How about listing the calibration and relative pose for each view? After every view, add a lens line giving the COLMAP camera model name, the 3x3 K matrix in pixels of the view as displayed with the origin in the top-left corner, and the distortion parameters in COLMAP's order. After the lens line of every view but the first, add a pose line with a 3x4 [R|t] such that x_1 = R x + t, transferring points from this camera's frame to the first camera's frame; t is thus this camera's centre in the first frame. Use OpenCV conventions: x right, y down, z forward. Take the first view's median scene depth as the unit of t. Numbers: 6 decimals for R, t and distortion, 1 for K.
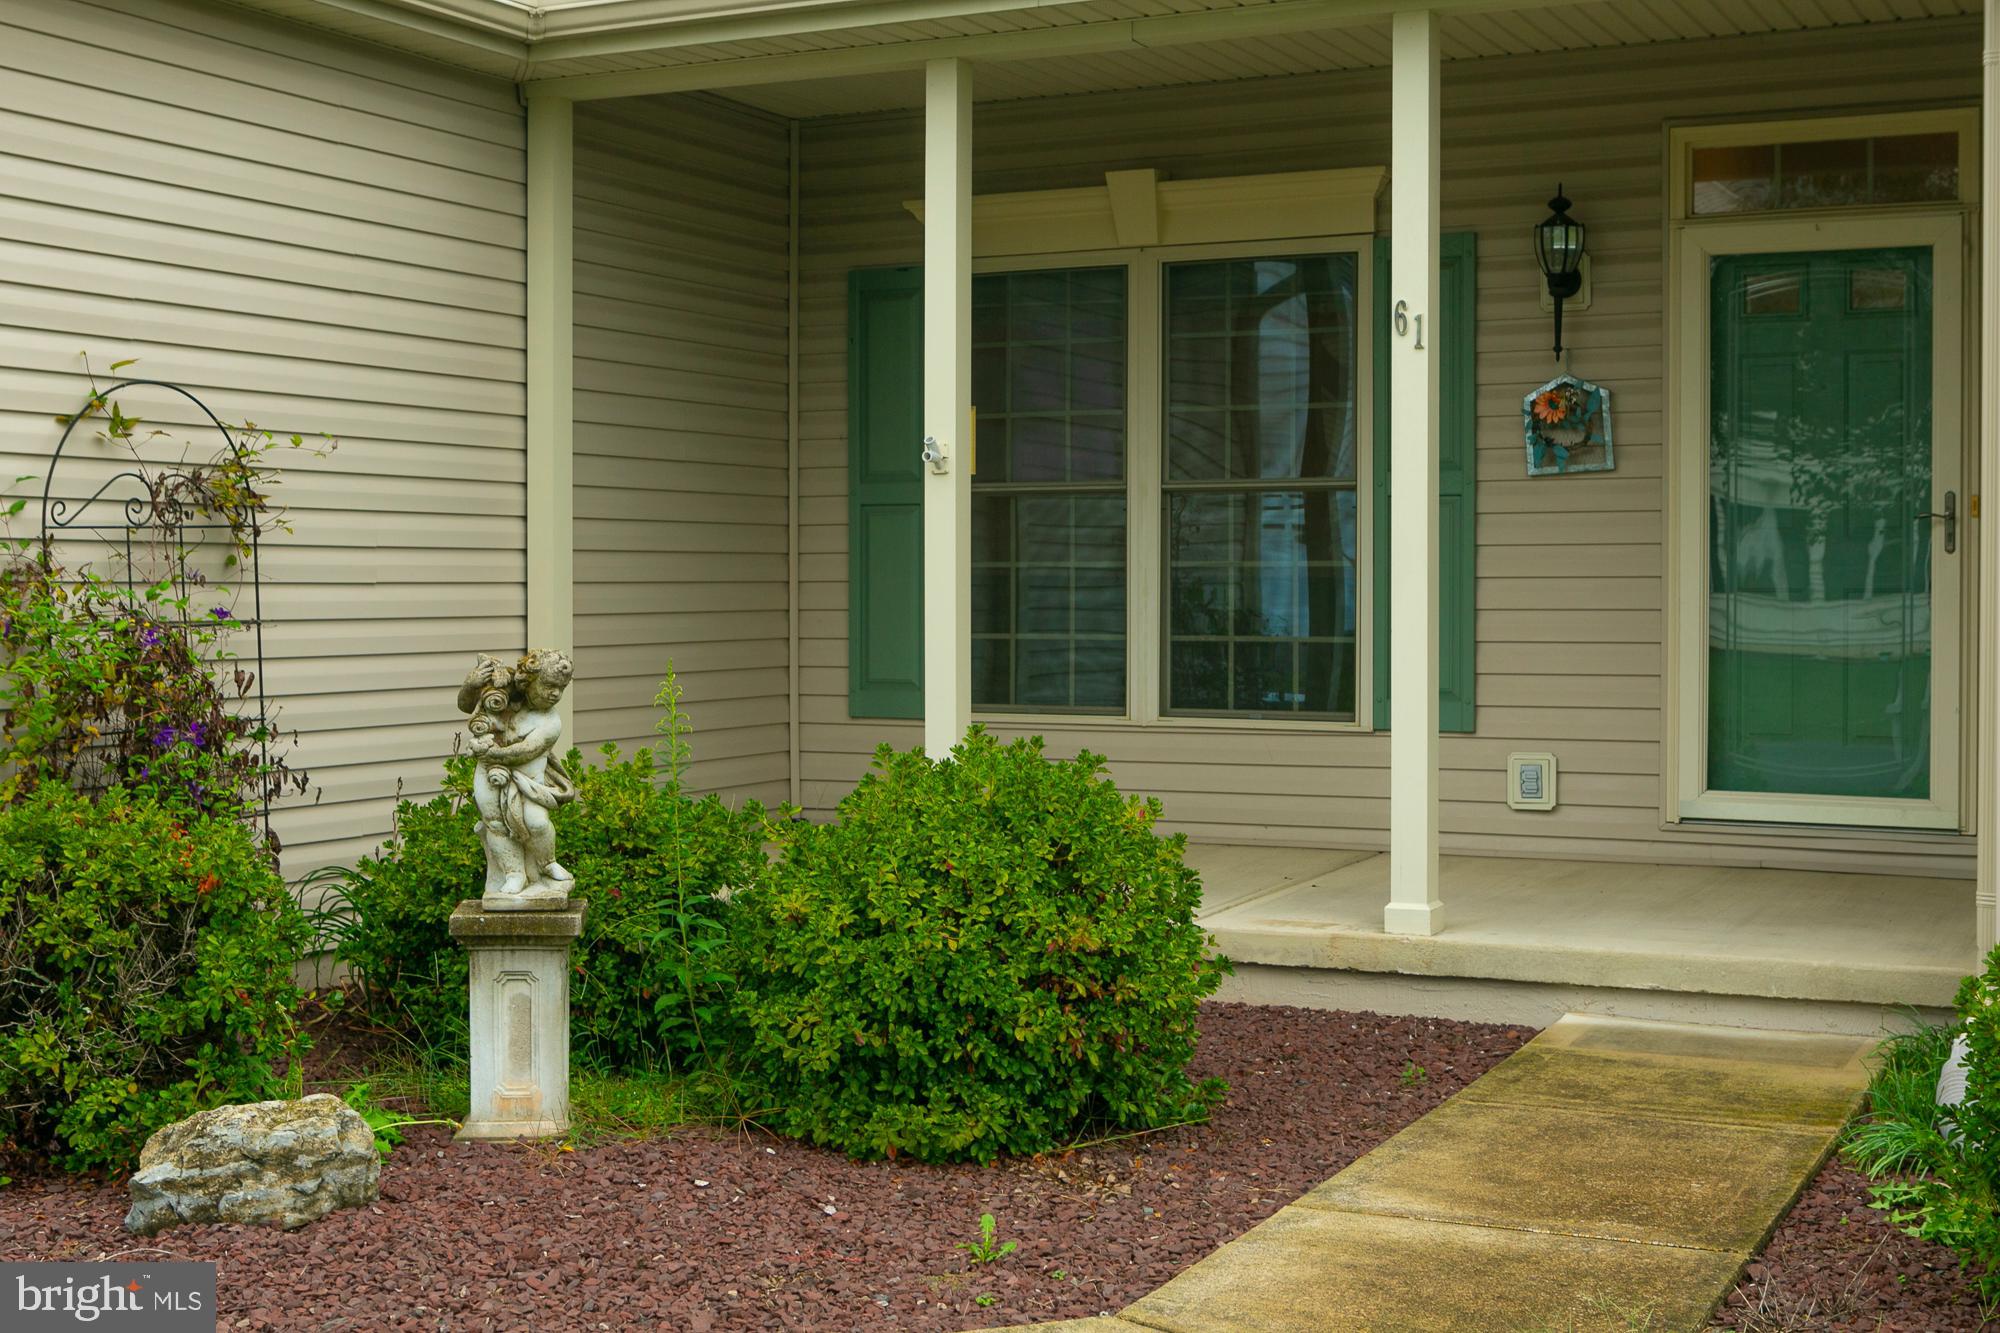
lens RADIAL K [[2592.8, 0, 1006.5], [0, 2592.8, 597.3], [0, 0, 1]] dist [-0.038087, 0.000000]
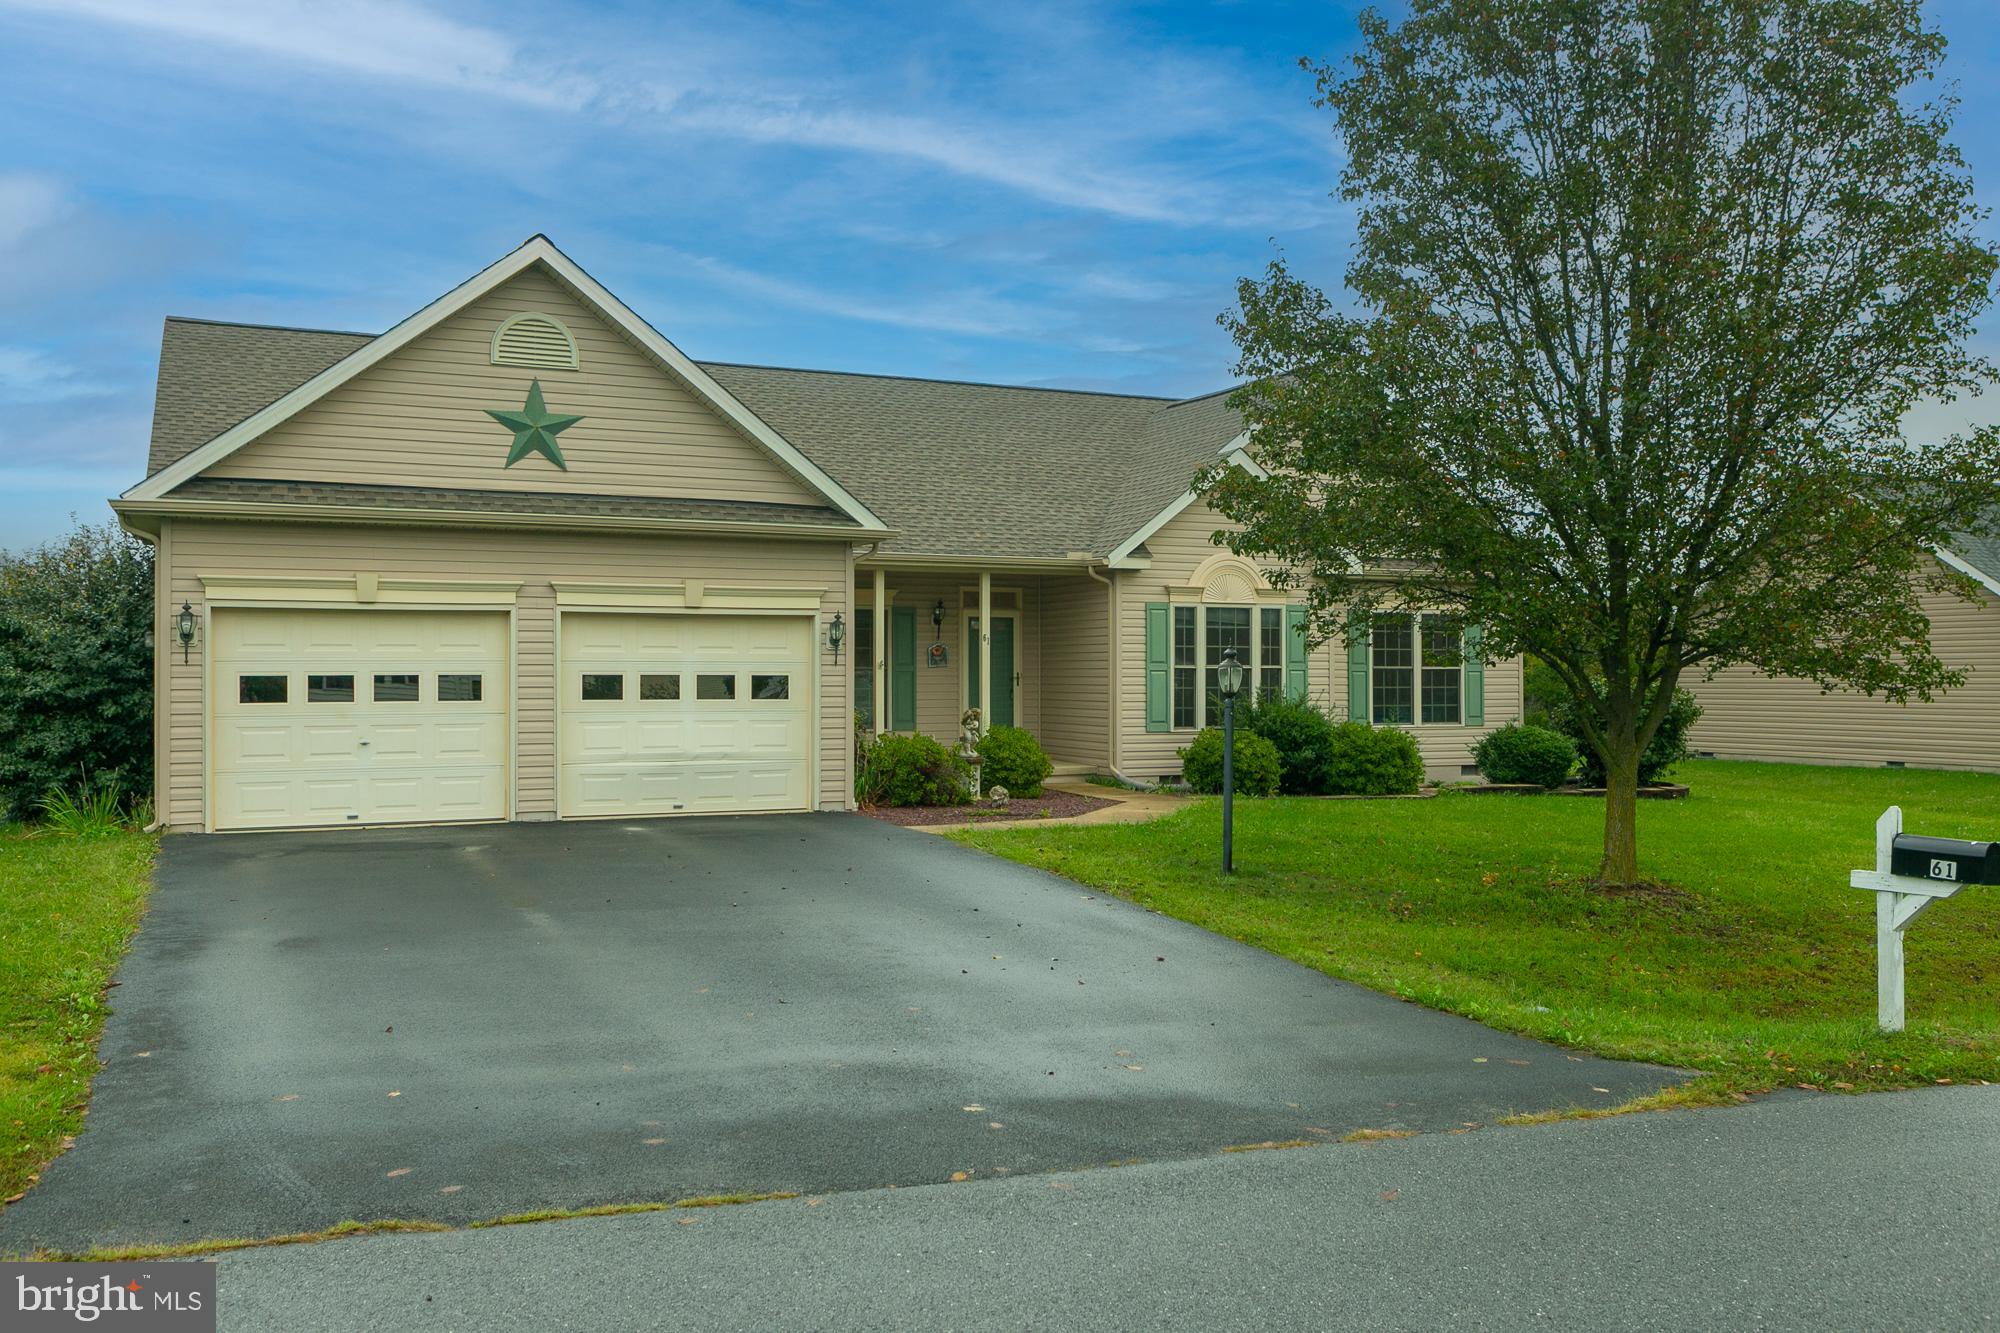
lens RADIAL K [[1675.2, 0, 995.4], [0, 1675.2, 667.2], [0, 0, 1]] dist [0.010184, 0.008625]
pose [[0.617519, 0.005121, 0.786539, -1.877654], [0.006738, 0.999908, -0.011800, -0.013992], [-0.786527, 0.012586, 0.617428, -0.762446]]
